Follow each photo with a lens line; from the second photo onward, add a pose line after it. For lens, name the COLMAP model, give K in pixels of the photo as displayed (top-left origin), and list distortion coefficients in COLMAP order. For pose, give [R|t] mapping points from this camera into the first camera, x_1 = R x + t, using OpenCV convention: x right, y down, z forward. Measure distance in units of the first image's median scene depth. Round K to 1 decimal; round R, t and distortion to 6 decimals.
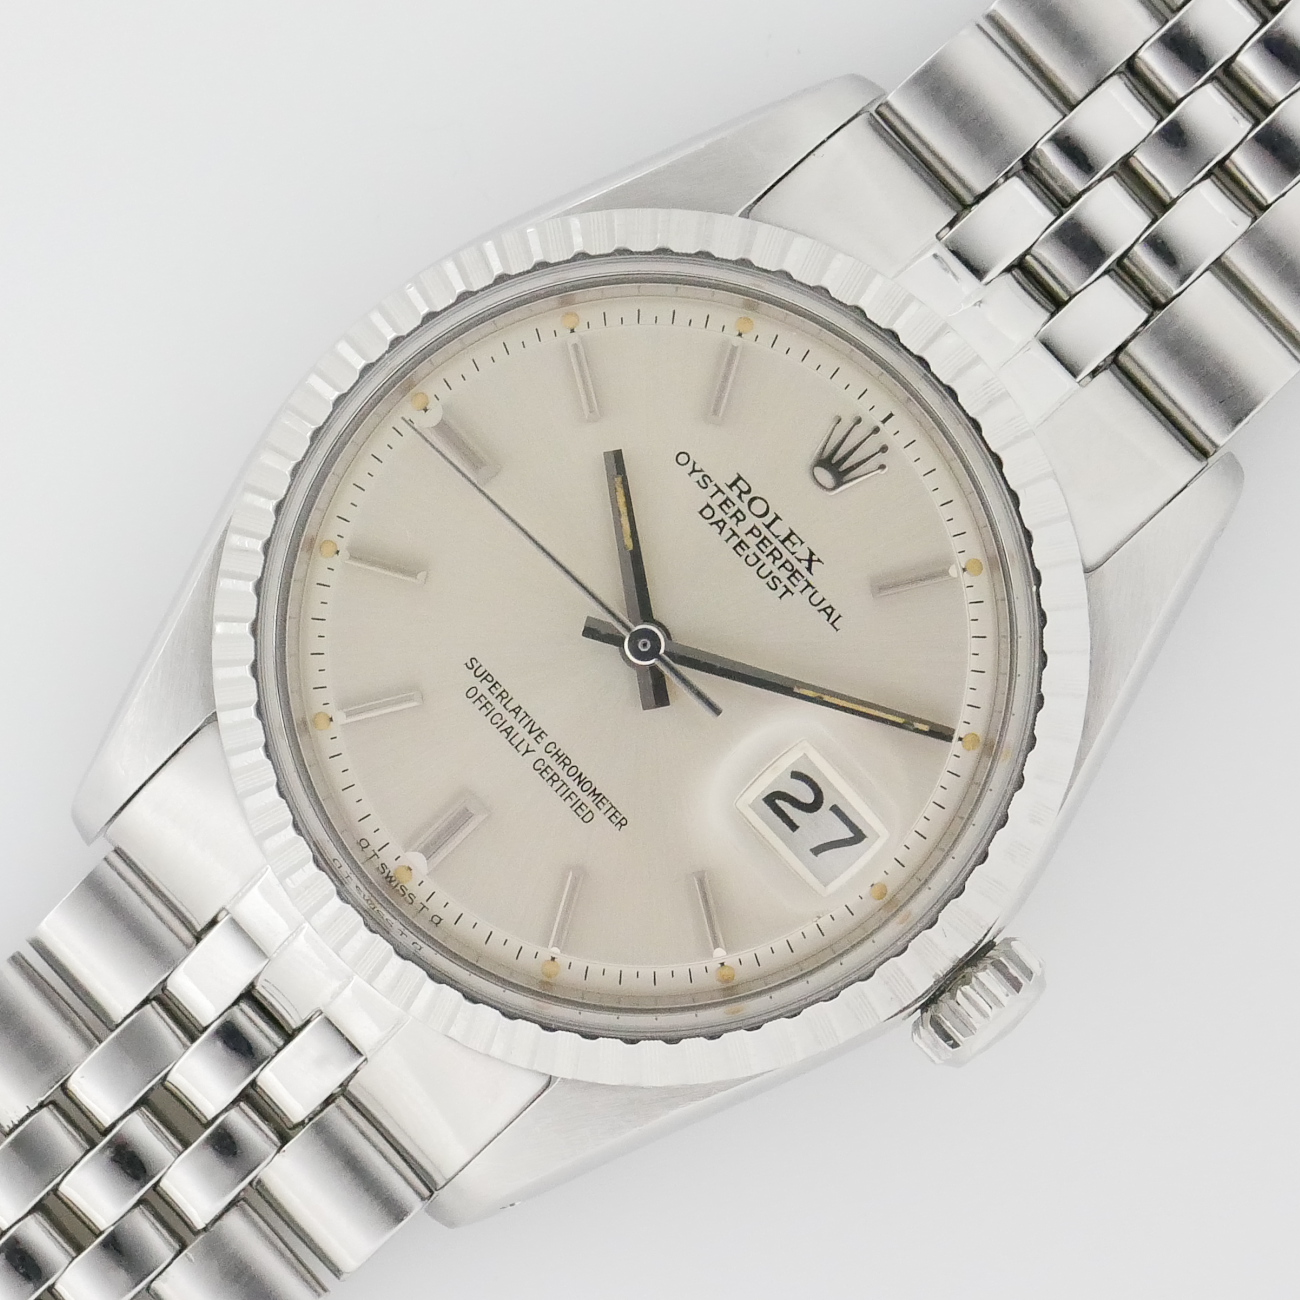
lens RADIAL K [[4875.6, 0, 725.3], [0, 4875.6, 650.0], [0, 0, 1]] dist [0.170447, -2.877506]
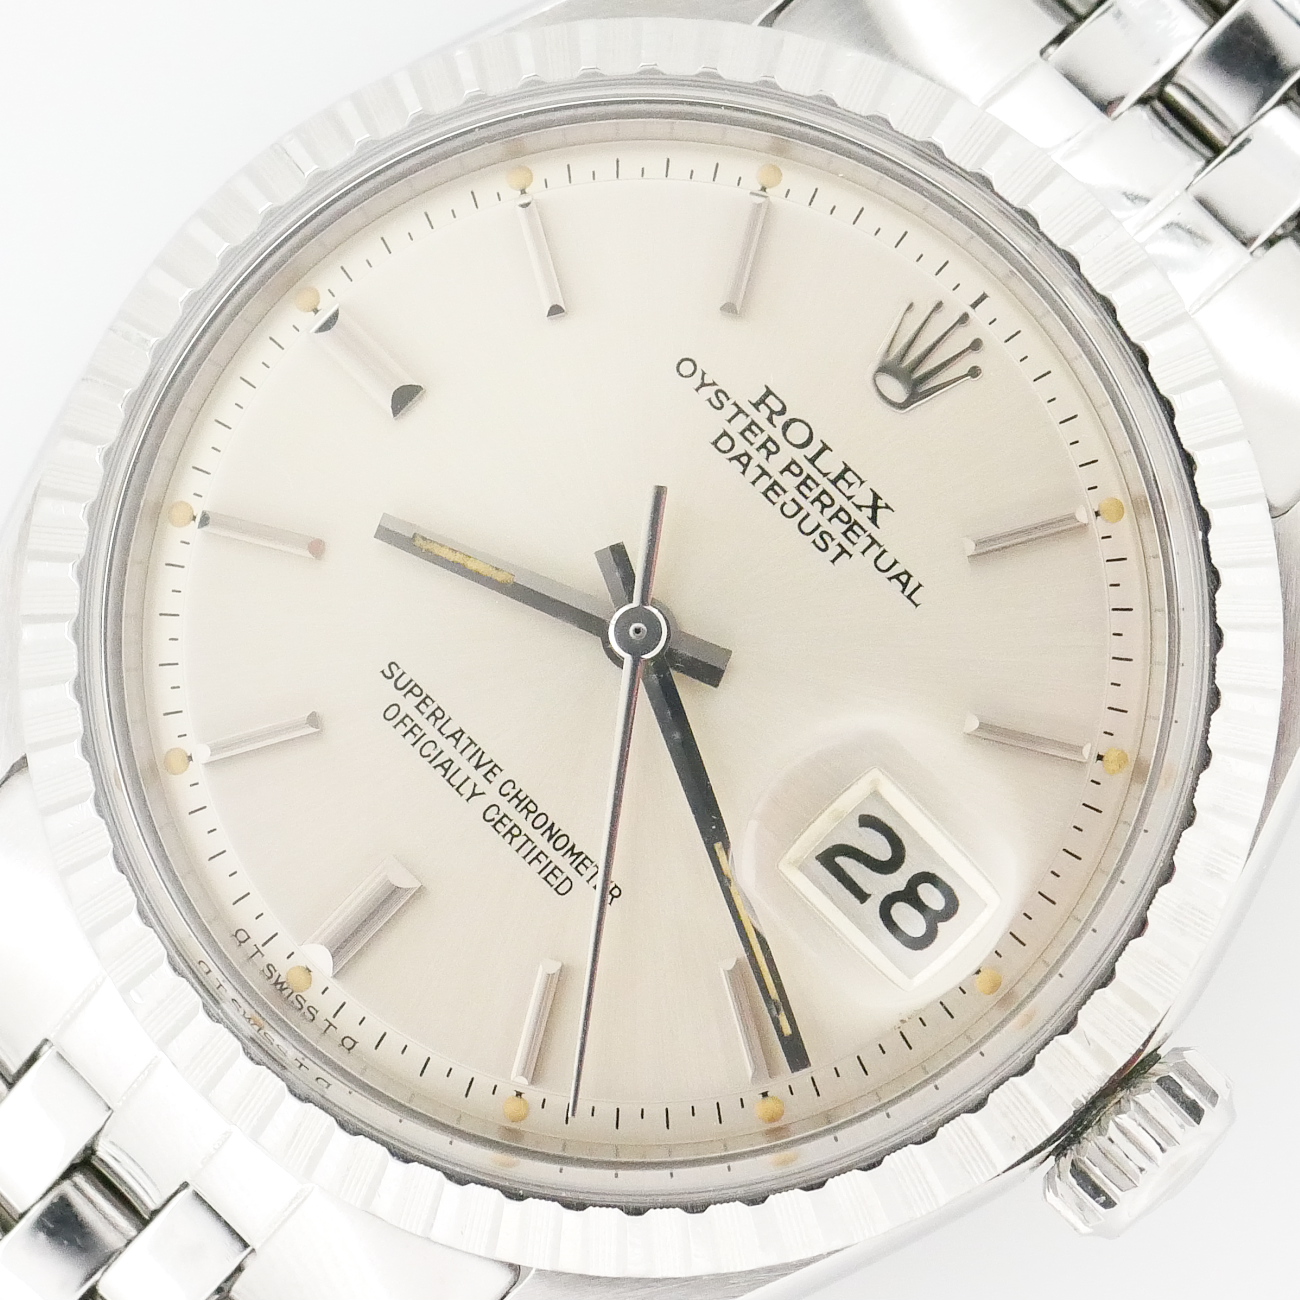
lens RADIAL K [[4875.6, 0, 725.3], [0, 4875.6, 650.0], [0, 0, 1]] dist [0.170447, -2.877506]
pose [[0.999477, -0.030163, -0.011687, 0.003705], [0.029396, 0.997705, -0.060993, 0.043524], [0.013500, 0.060618, 0.998070, 0.308970]]
